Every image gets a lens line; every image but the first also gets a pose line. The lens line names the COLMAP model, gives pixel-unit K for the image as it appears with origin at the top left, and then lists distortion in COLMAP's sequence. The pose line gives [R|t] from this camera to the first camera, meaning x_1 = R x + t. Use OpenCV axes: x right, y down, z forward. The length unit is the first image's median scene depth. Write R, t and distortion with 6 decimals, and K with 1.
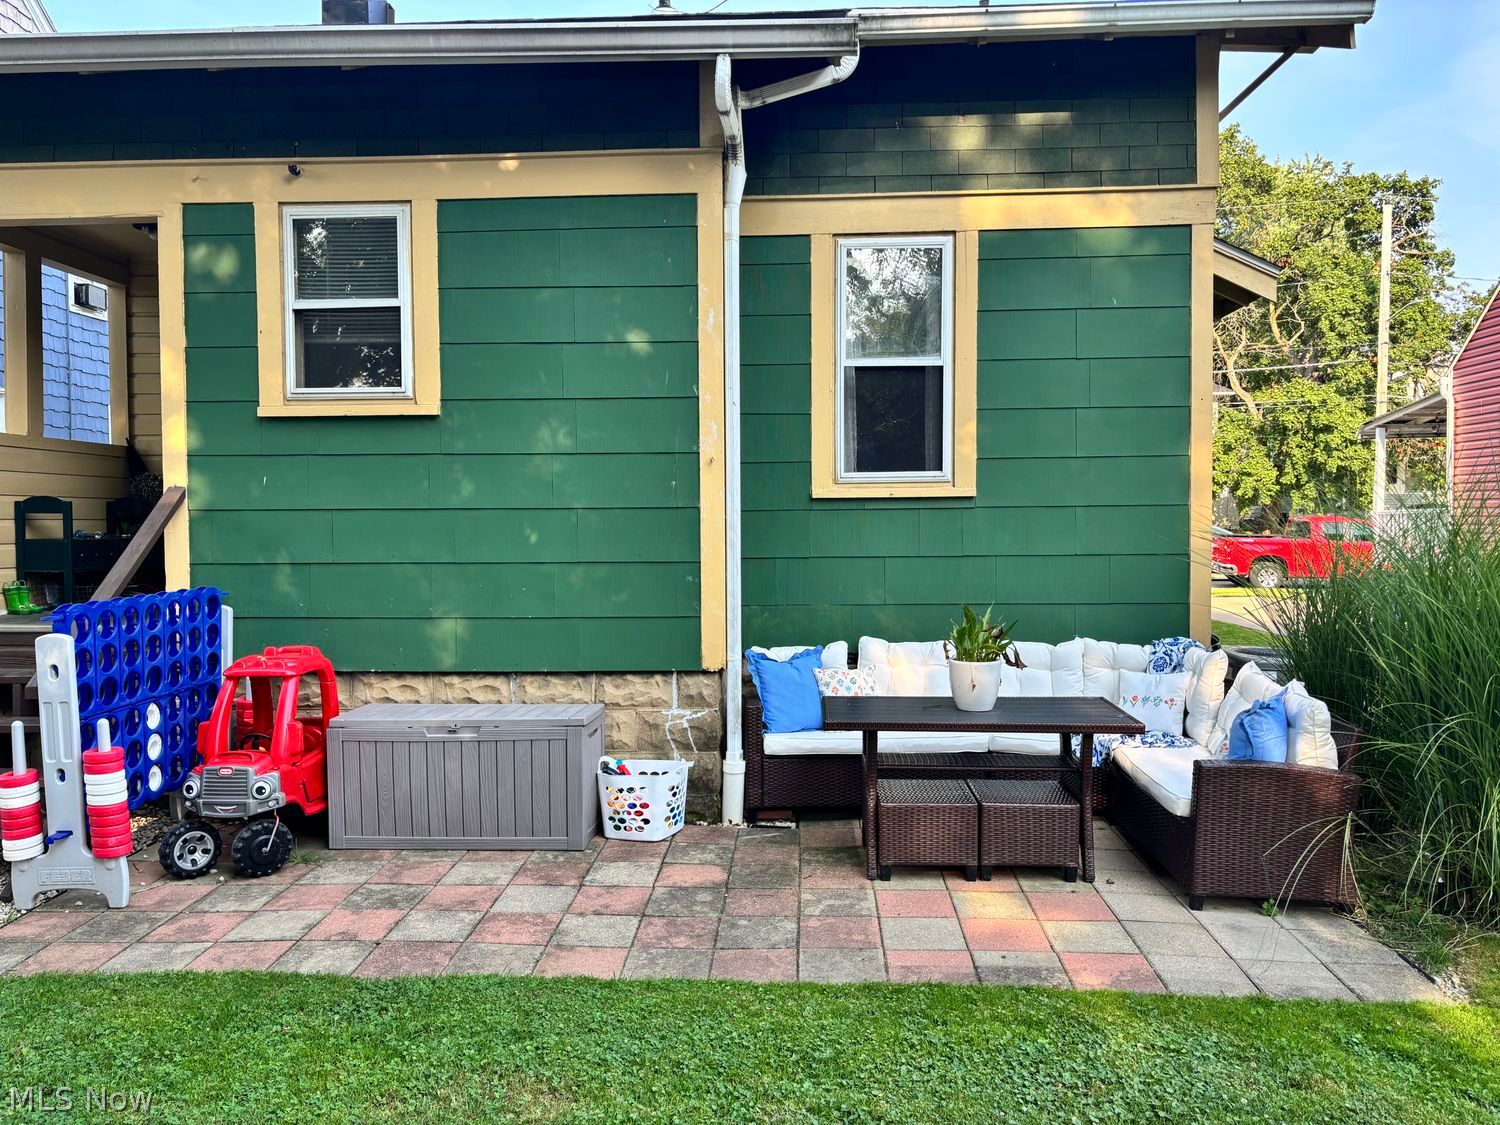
lens RADIAL K [[1128.2, 0, 765.6], [0, 1128.2, 557.2], [0, 0, 1]] dist [0.068827, -0.097176]
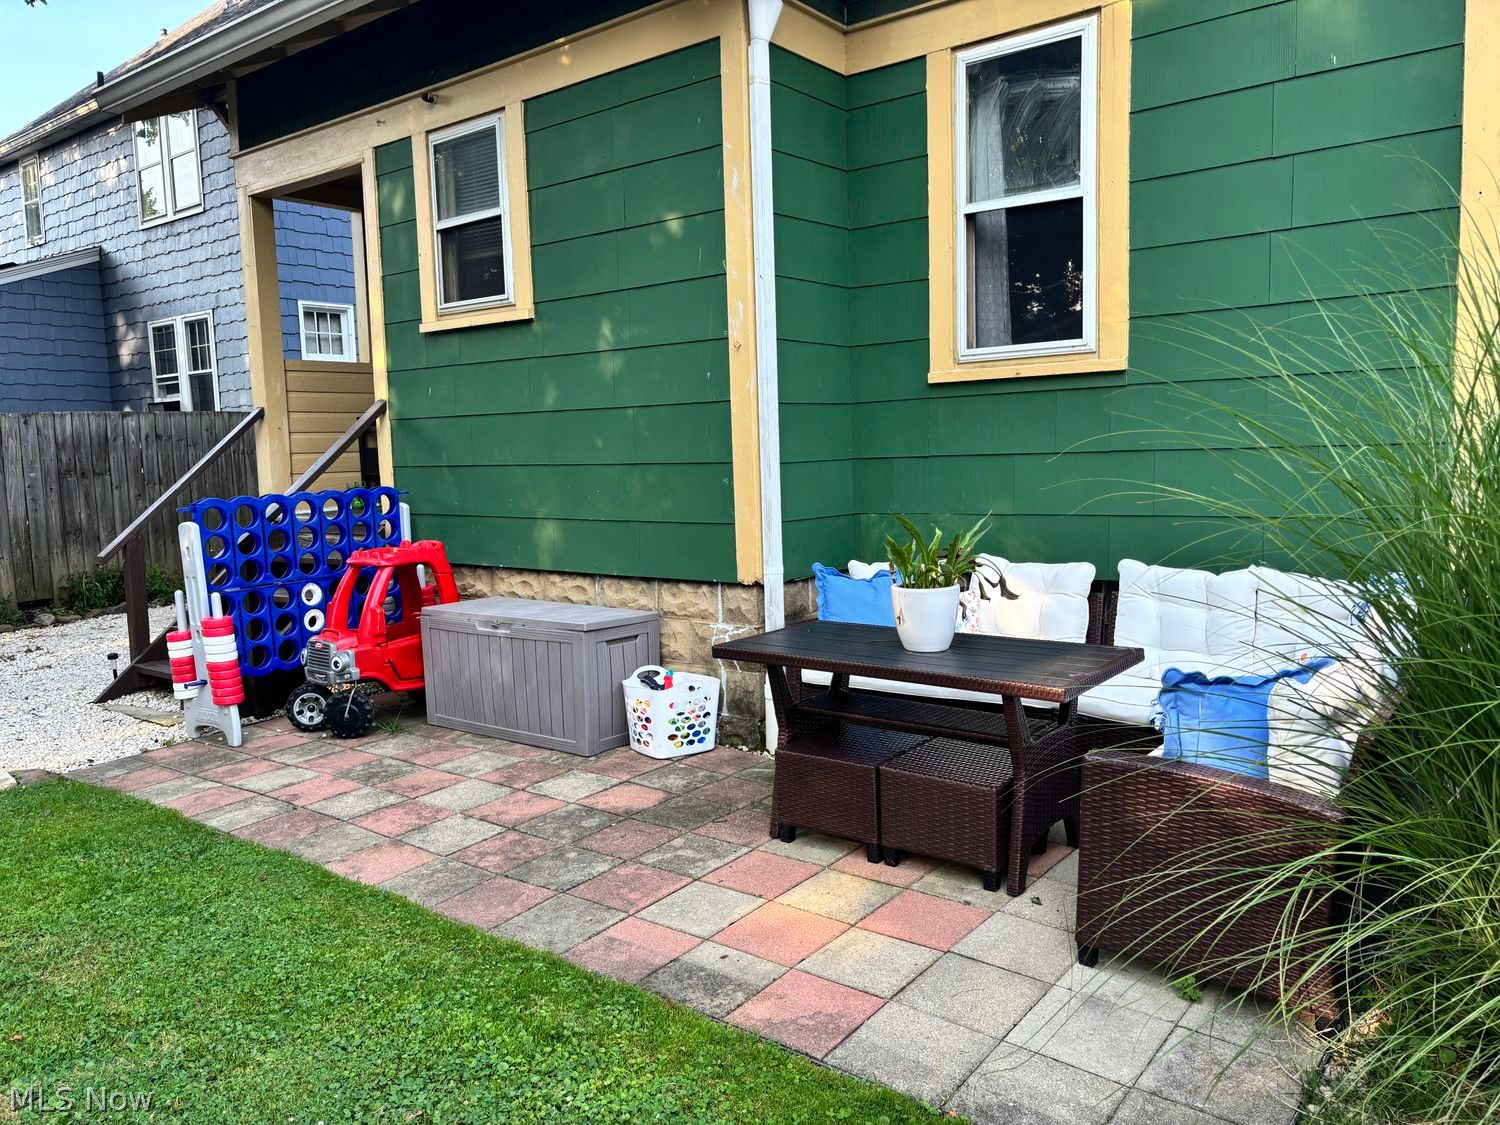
lens RADIAL K [[1128.2, 0, 765.6], [0, 1128.2, 557.2], [0, 0, 1]] dist [0.068827, -0.097176]
pose [[0.817305, 0.040243, -0.574798, 0.482704], [0.005894, 0.996922, 0.078177, 0.009687], [0.576175, -0.067282, 0.814553, 0.280862]]
